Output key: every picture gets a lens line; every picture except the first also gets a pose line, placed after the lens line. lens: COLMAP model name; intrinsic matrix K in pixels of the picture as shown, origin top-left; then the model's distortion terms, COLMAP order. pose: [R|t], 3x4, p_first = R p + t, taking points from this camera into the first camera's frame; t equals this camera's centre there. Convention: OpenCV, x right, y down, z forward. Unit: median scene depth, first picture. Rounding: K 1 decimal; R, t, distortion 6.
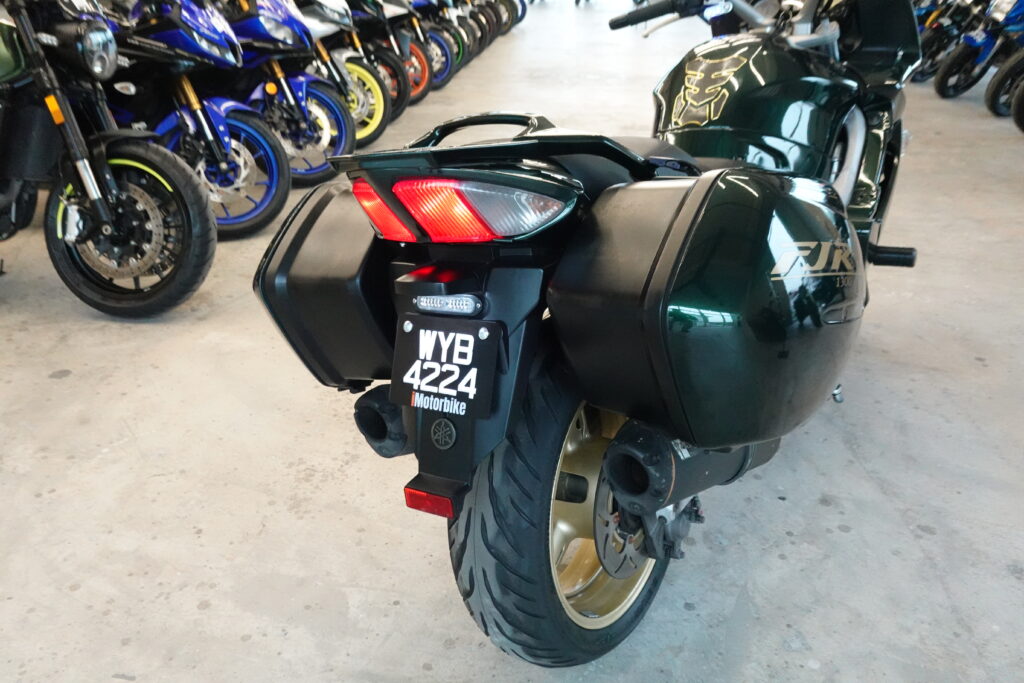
lens RADIAL K [[852.2, 0, 512.0], [0, 852.2, 341.5], [0, 0, 1]] dist [0.007113, 0.001076]
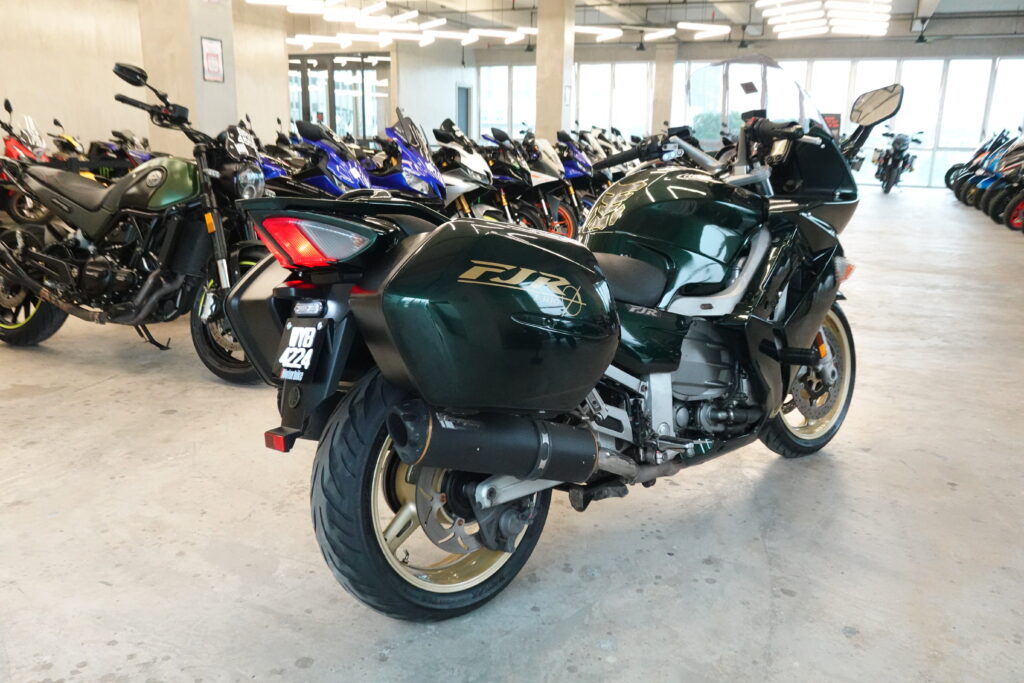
lens RADIAL K [[842.2, 0, 512.0], [0, 842.2, 341.5], [0, 0, 1]] dist [0.055540, -0.133838]
pose [[0.967482, 0.070624, -0.242881, 0.272297], [-0.117215, 0.976084, -0.183089, 0.103676], [0.224141, 0.205604, 0.952621, -0.132341]]
